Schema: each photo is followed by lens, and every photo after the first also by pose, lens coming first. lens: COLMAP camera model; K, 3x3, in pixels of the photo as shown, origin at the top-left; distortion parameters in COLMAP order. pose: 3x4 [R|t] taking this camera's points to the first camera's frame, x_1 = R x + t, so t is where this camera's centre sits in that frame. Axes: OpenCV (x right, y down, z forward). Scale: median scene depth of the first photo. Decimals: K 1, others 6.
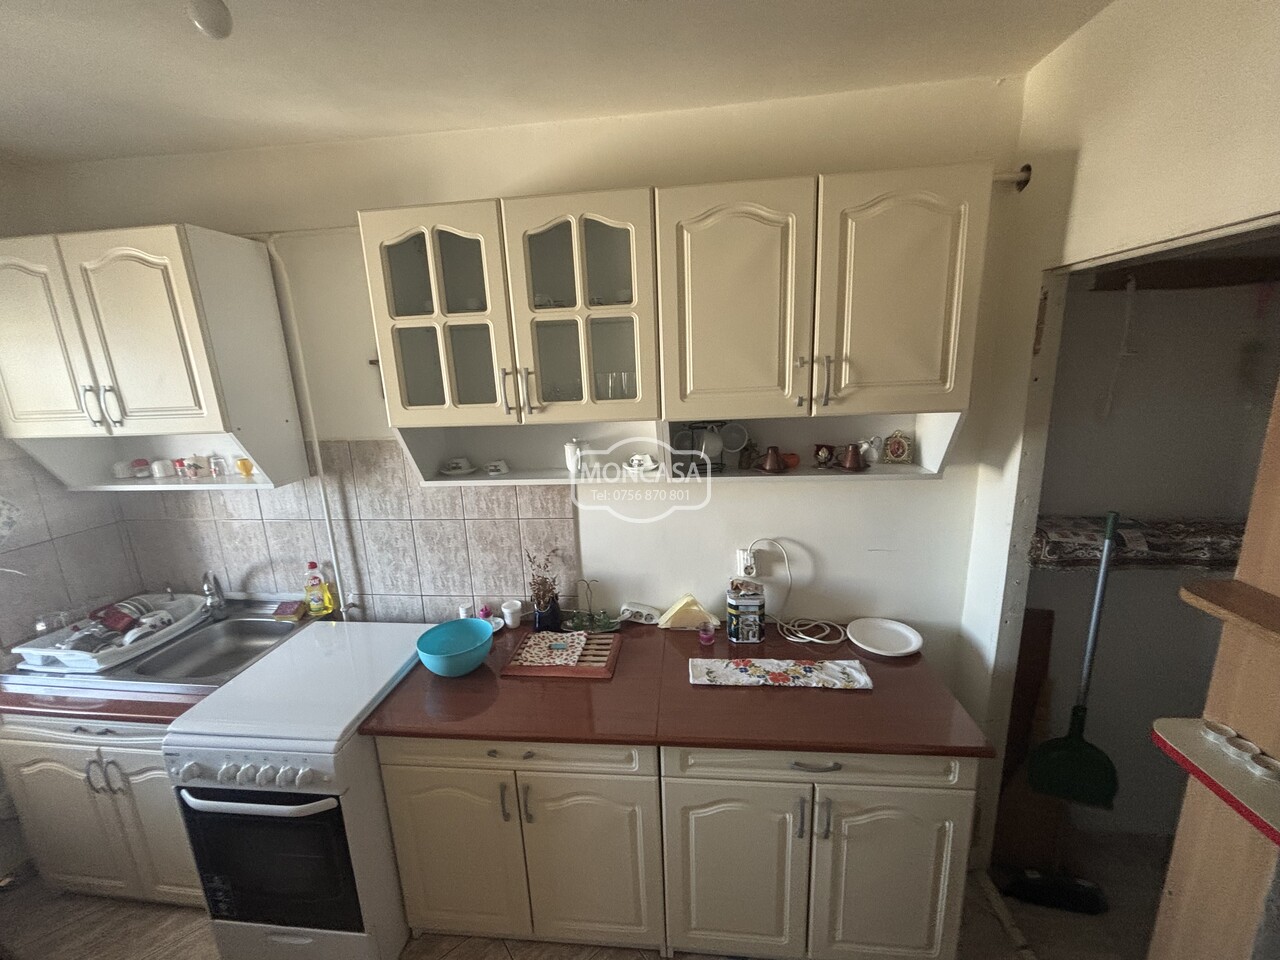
lens RADIAL K [[518.8, 0, 638.8], [0, 518.8, 478.4], [0, 0, 1]] dist [-0.004601, 0.001833]
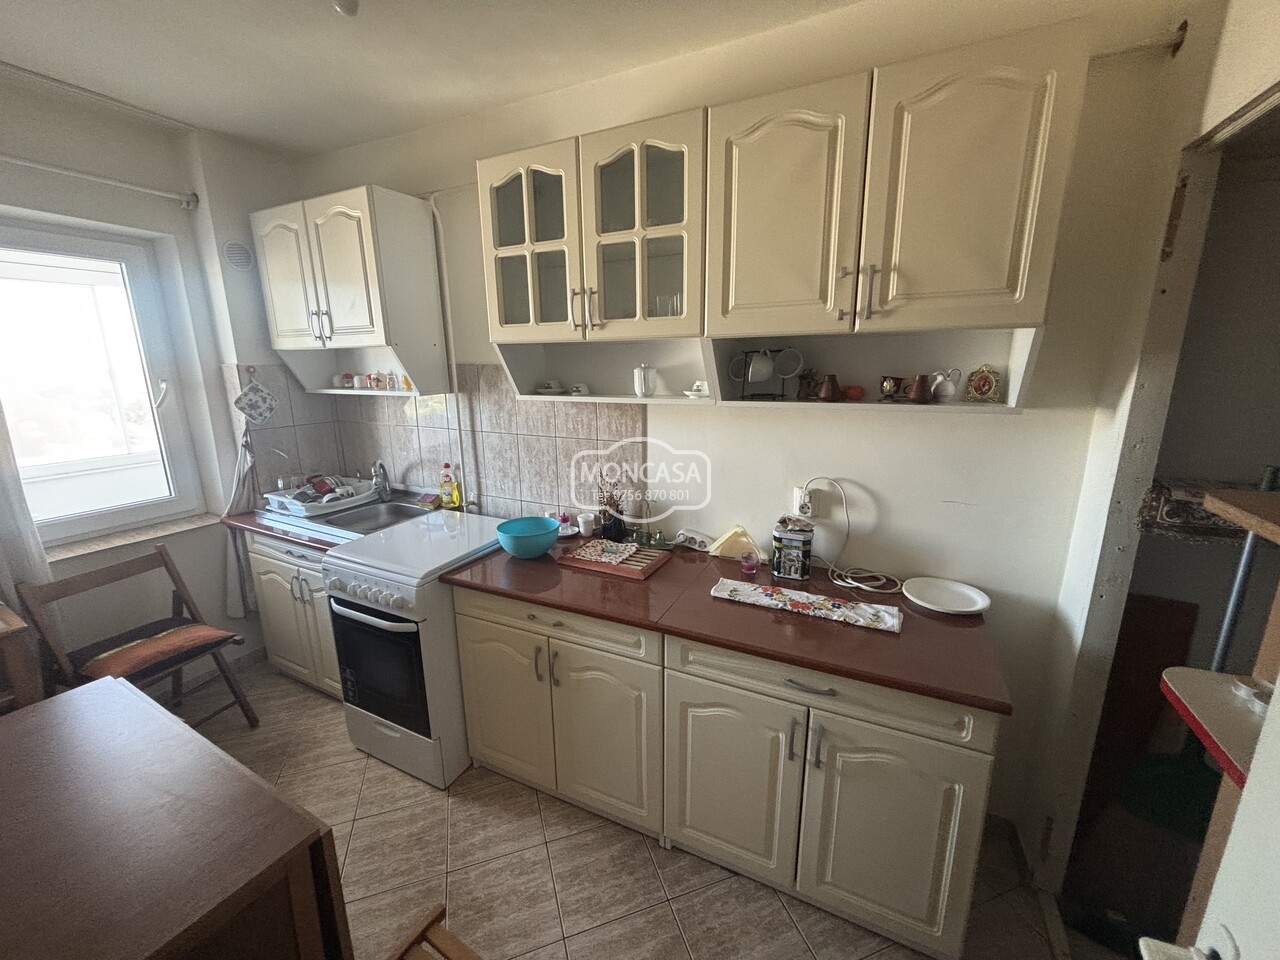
lens RADIAL K [[518.8, 0, 640.0], [0, 518.8, 479.7], [0, 0, 1]] dist [-0.004601, 0.001833]
pose [[0.937572, 0.106408, -0.331113, 0.286315], [-0.102518, 0.994301, 0.029246, 0.150898], [0.332338, 0.006525, 0.943138, -0.026098]]
